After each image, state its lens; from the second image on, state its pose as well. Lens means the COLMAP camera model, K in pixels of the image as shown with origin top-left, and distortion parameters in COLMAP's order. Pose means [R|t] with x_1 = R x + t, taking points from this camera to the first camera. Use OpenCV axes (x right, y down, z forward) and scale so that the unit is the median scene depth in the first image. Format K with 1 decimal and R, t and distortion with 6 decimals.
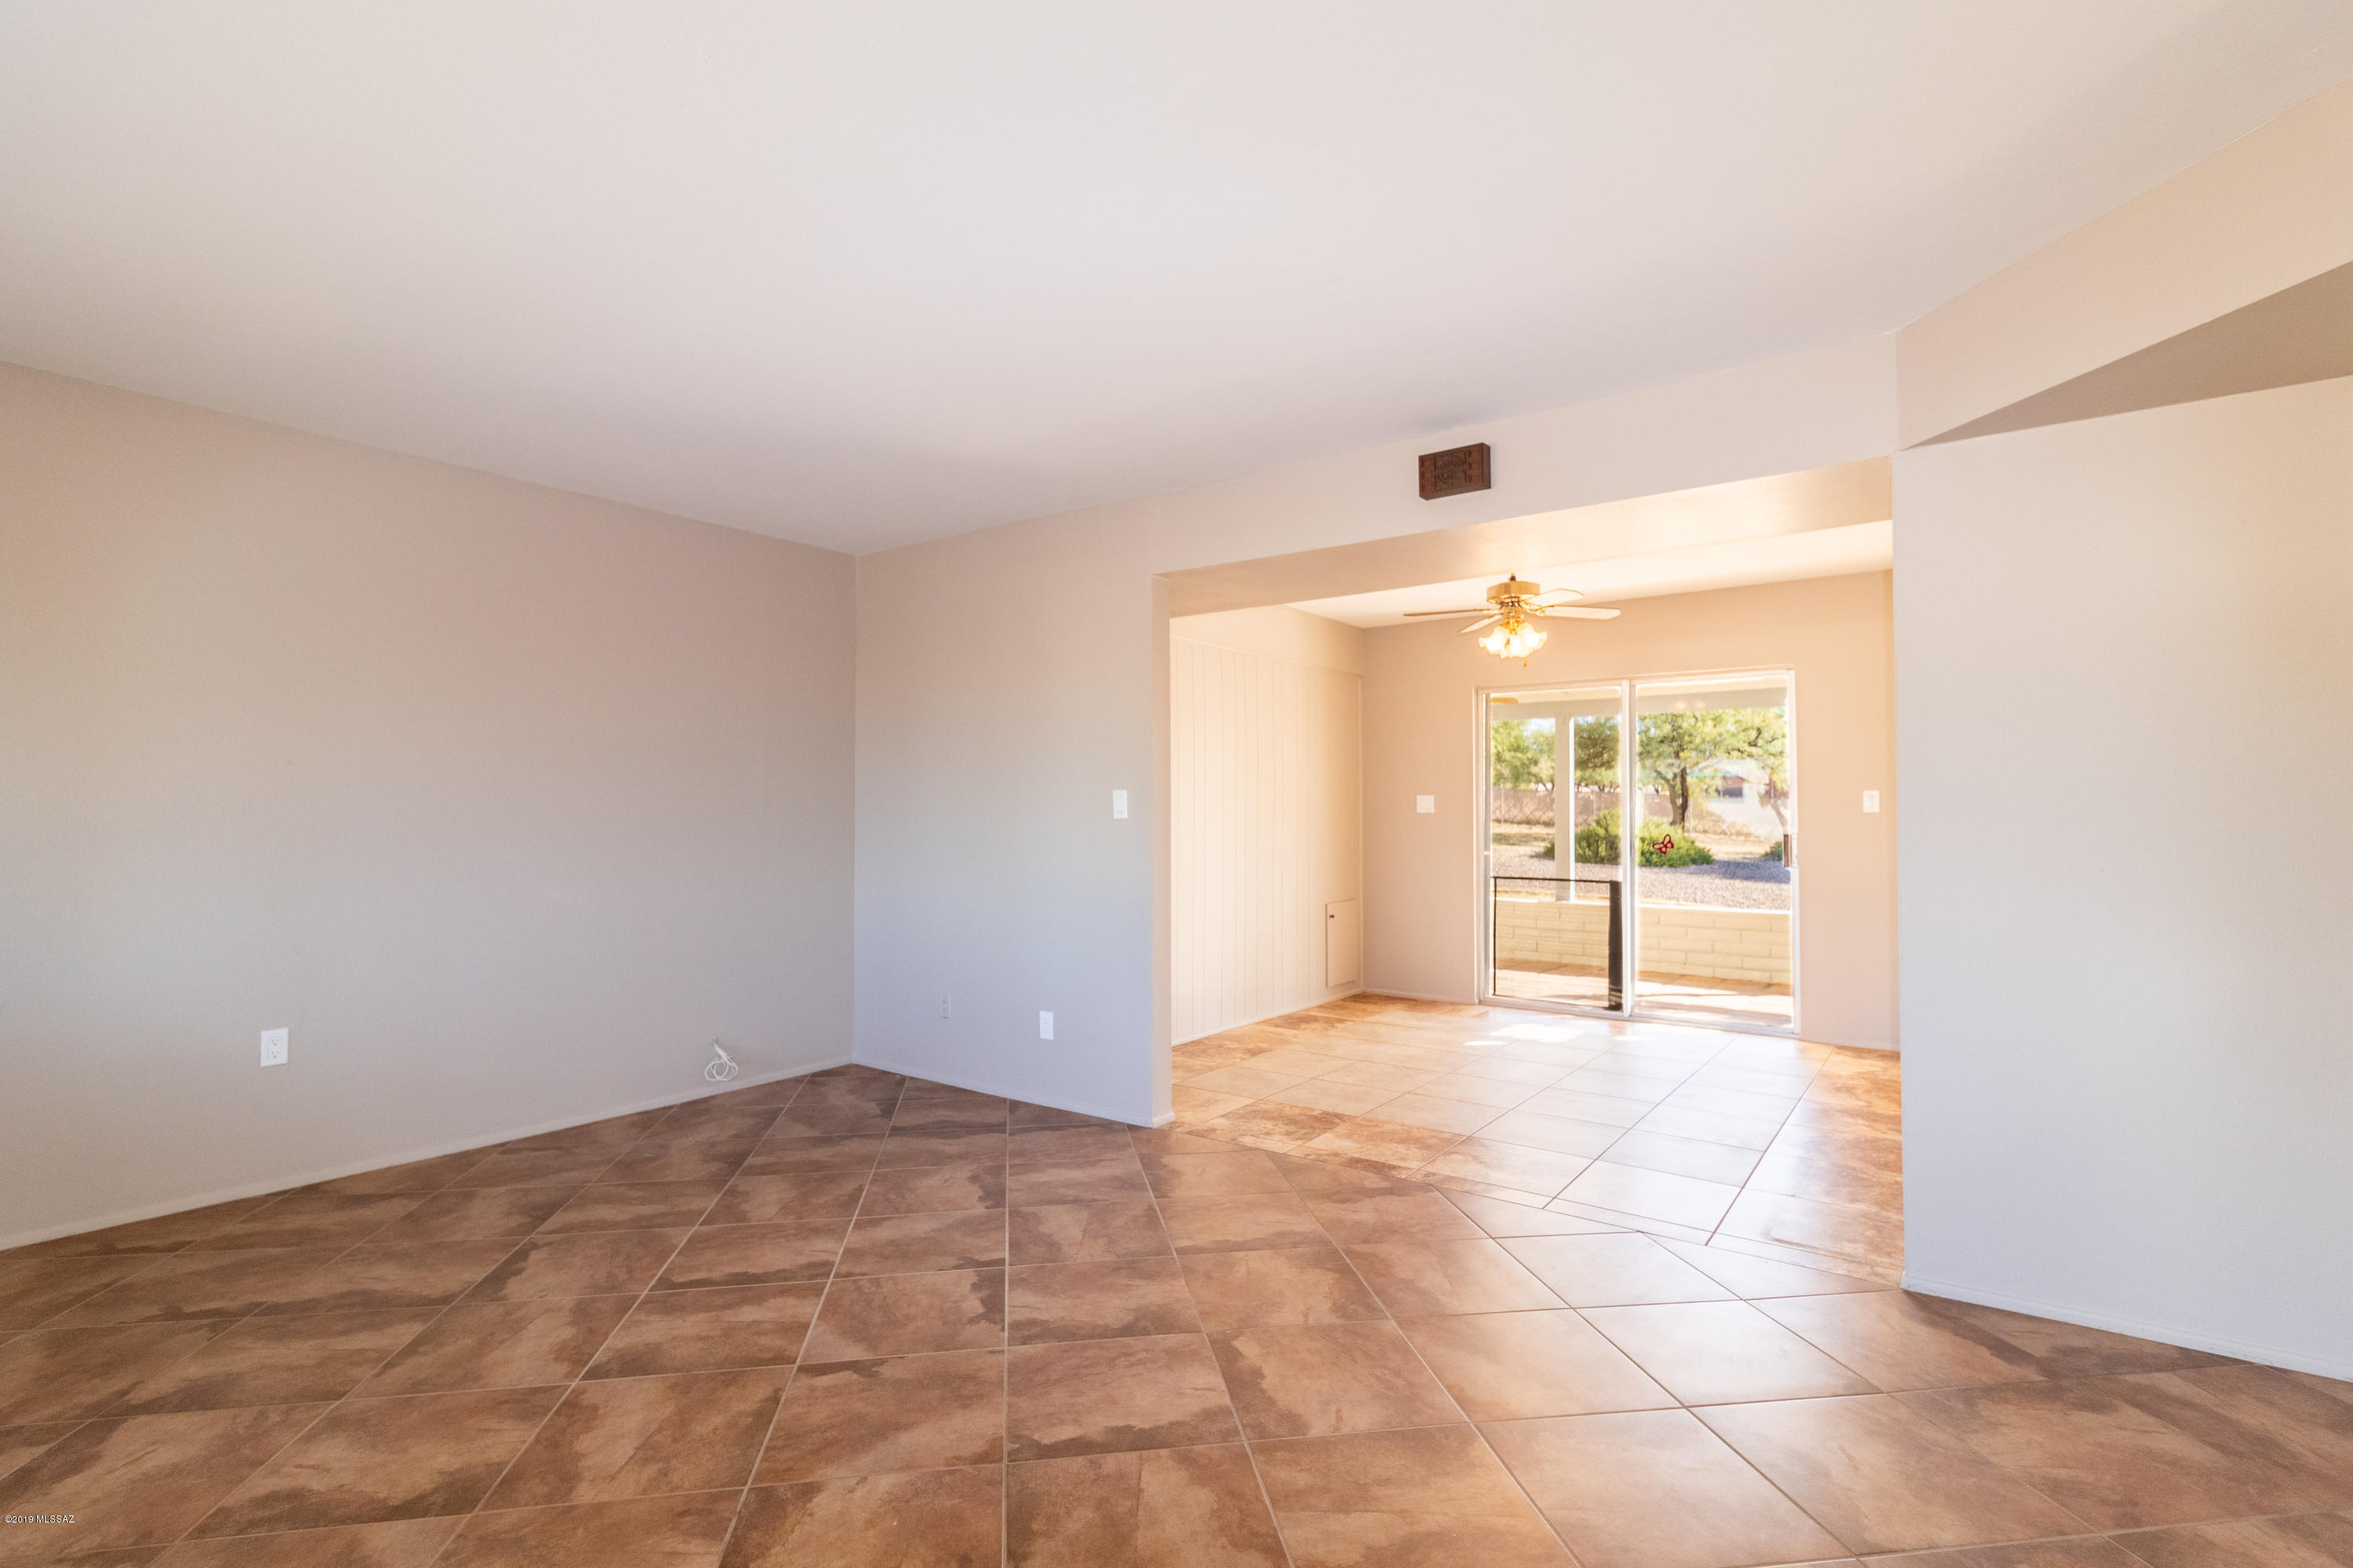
lens RADIAL K [[1090.8, 0, 1172.3], [0, 1090.8, 793.4], [0, 0, 1]] dist [0.001563, 0.000296]
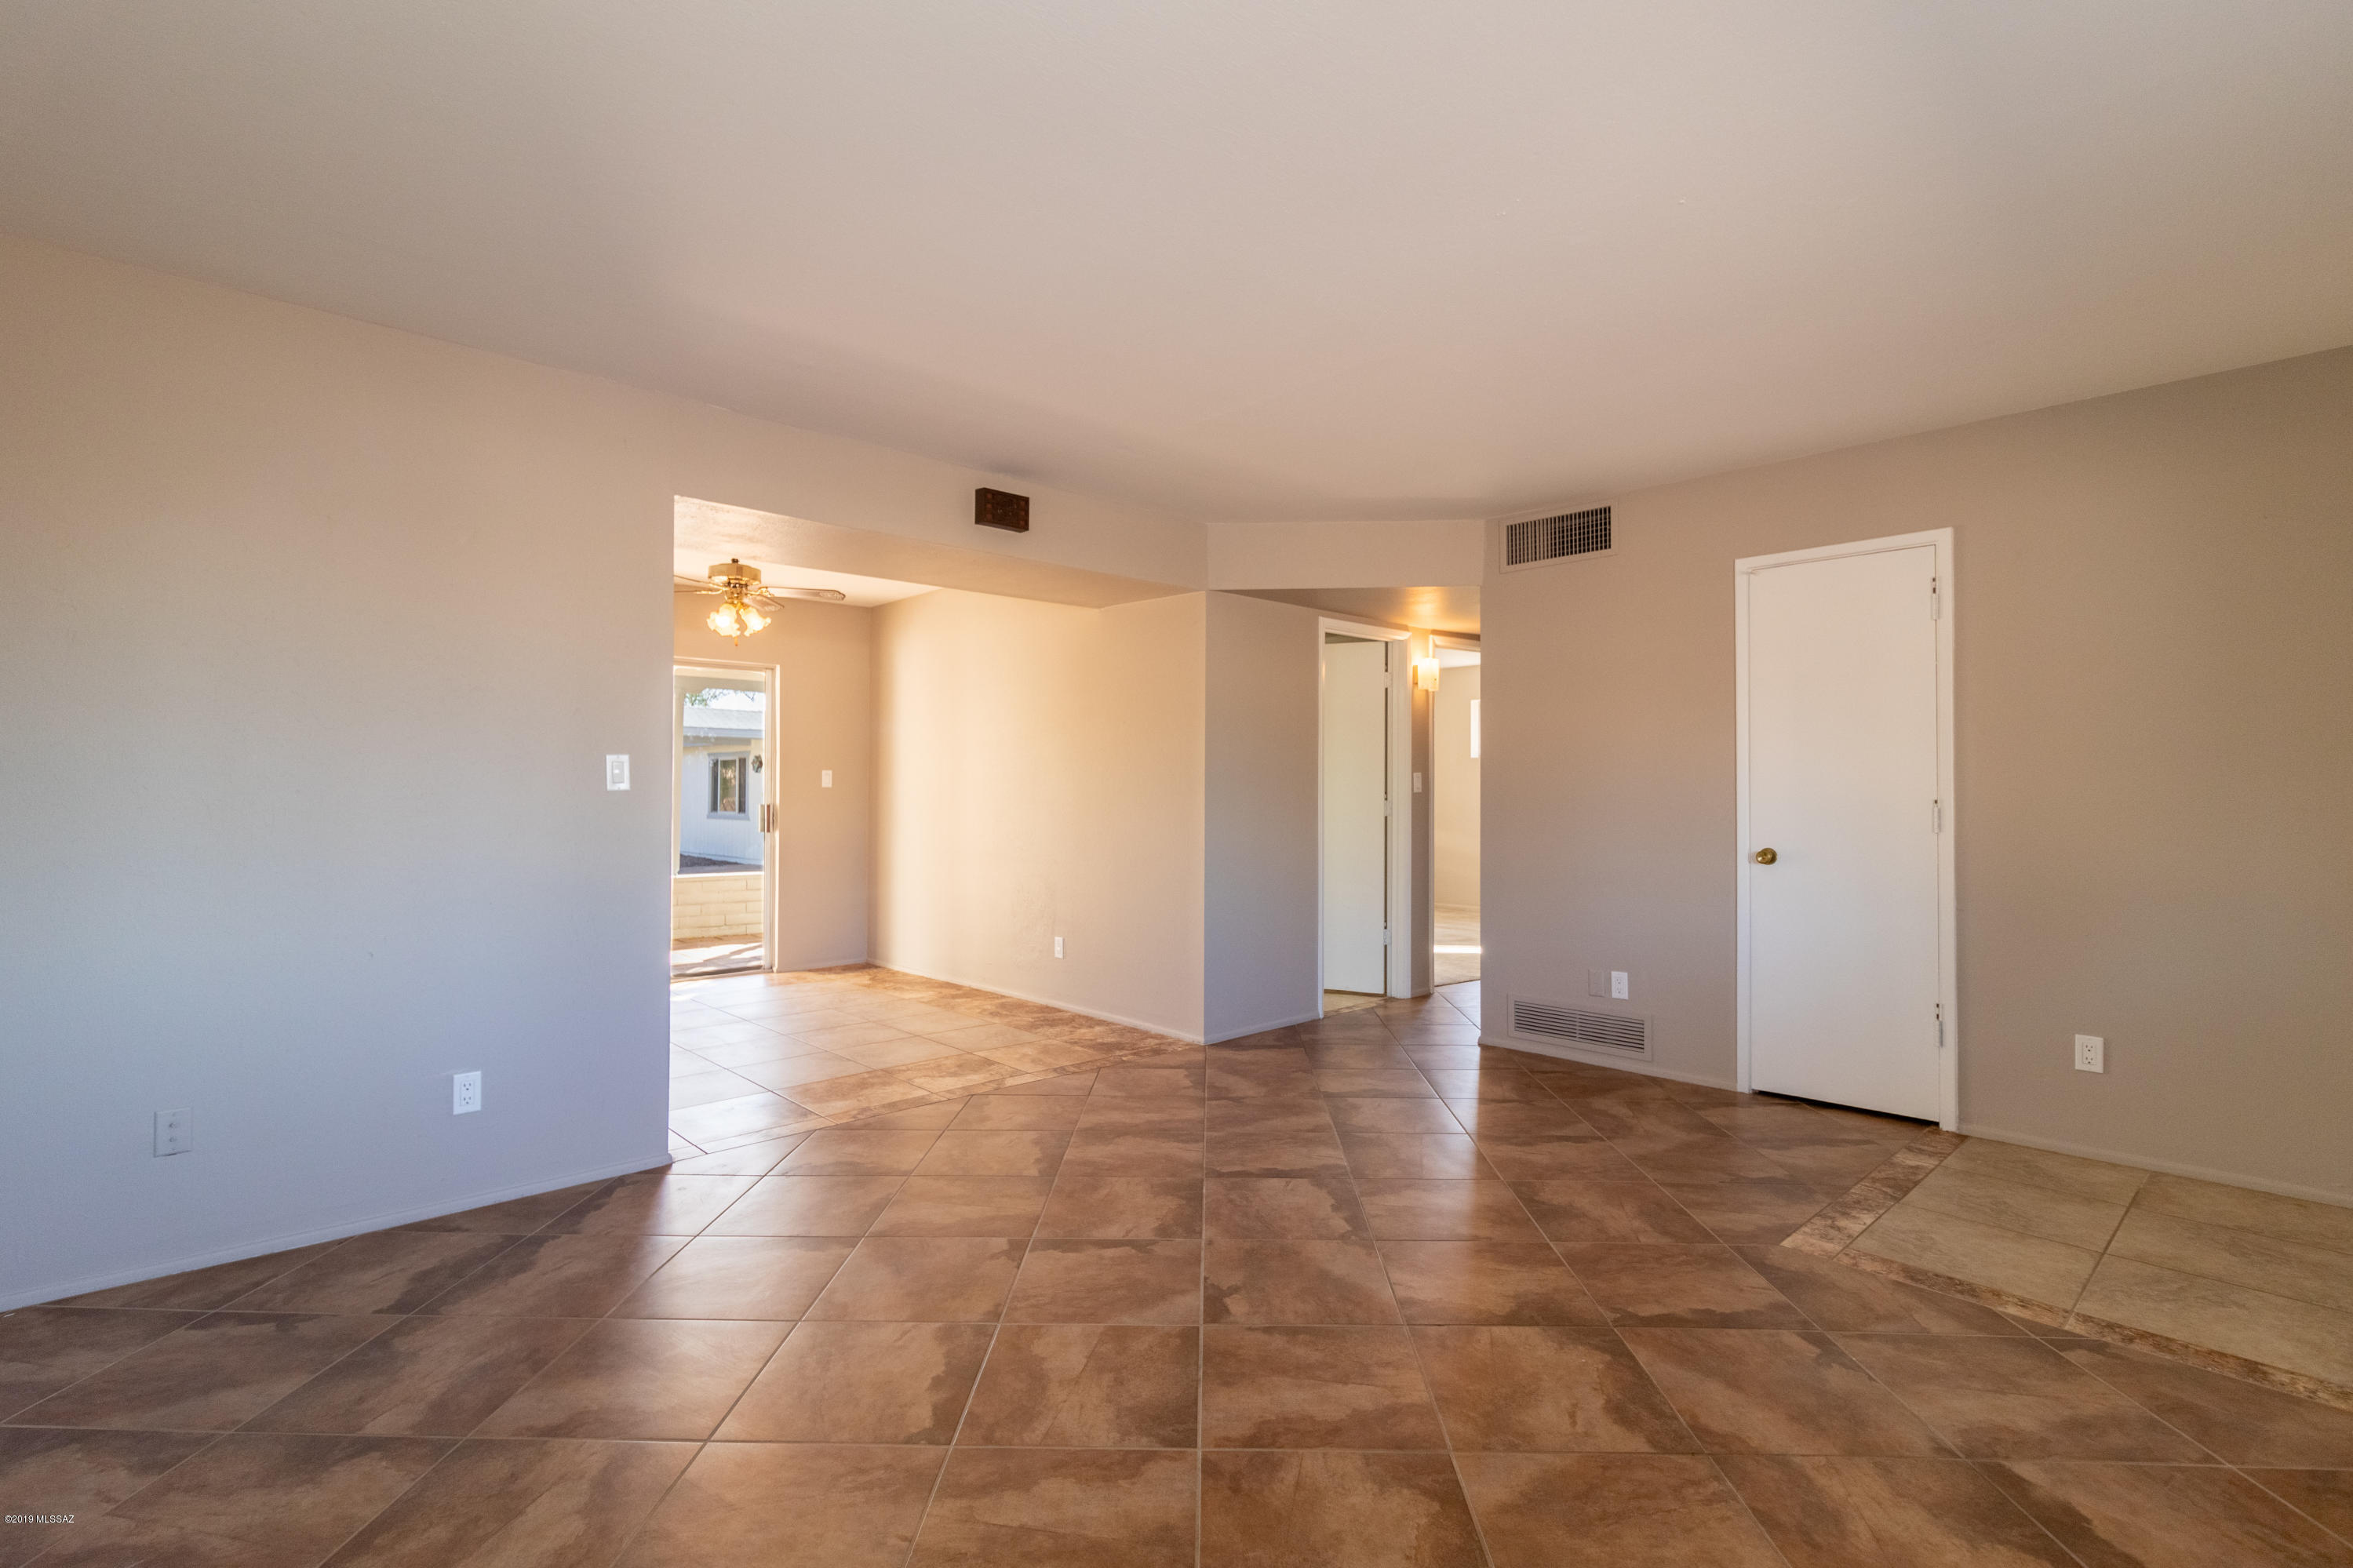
lens RADIAL K [[1090.7, 0, 1165.7], [0, 1090.7, 788.2], [0, 0, 1]] dist [0.001563, 0.000296]
pose [[0.188425, 0.003184, 0.982082, -1.356648], [-0.020877, 0.999782, 0.000765, 0.022782], [-0.981866, -0.020647, 0.188450, 0.855088]]
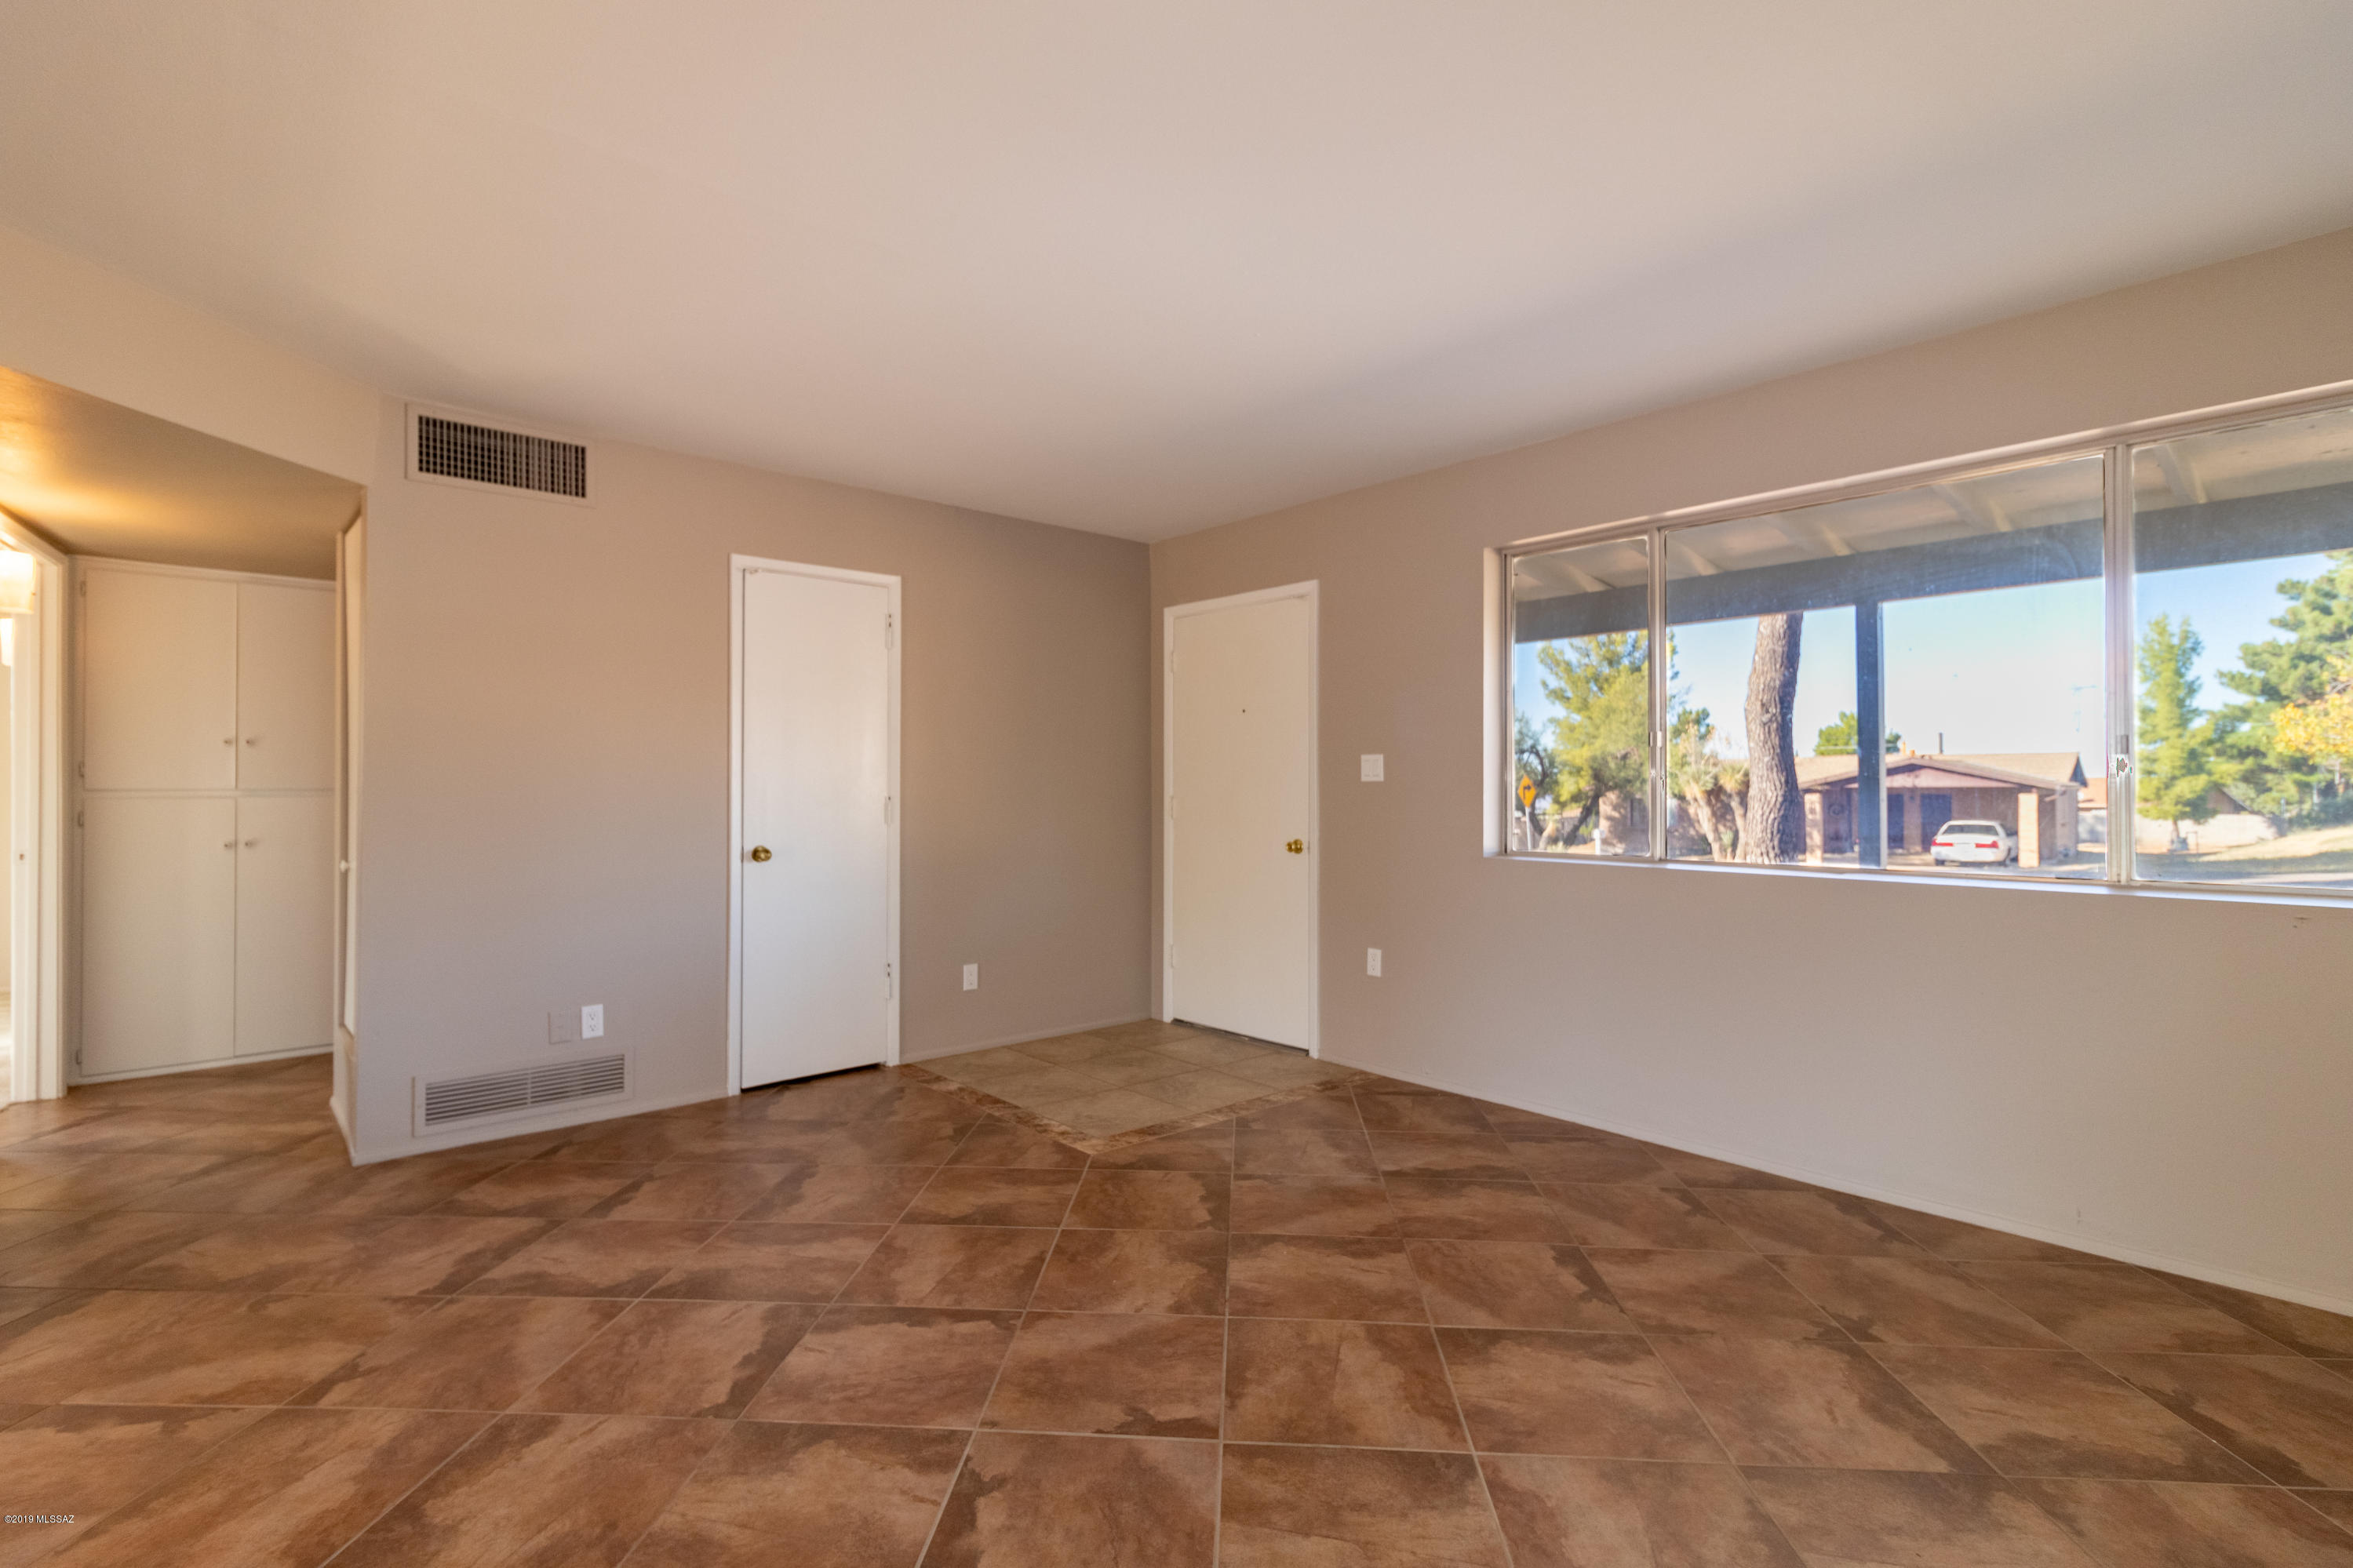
lens RADIAL K [[1090.7, 0, 1178.2], [0, 1090.7, 781.0], [0, 0, 1]] dist [0.001563, 0.000296]
pose [[-0.977116, 0.004101, 0.212667, -0.493164], [-0.002004, 0.999592, -0.028484, 0.044470], [-0.212697, -0.028259, -0.976709, 1.840801]]
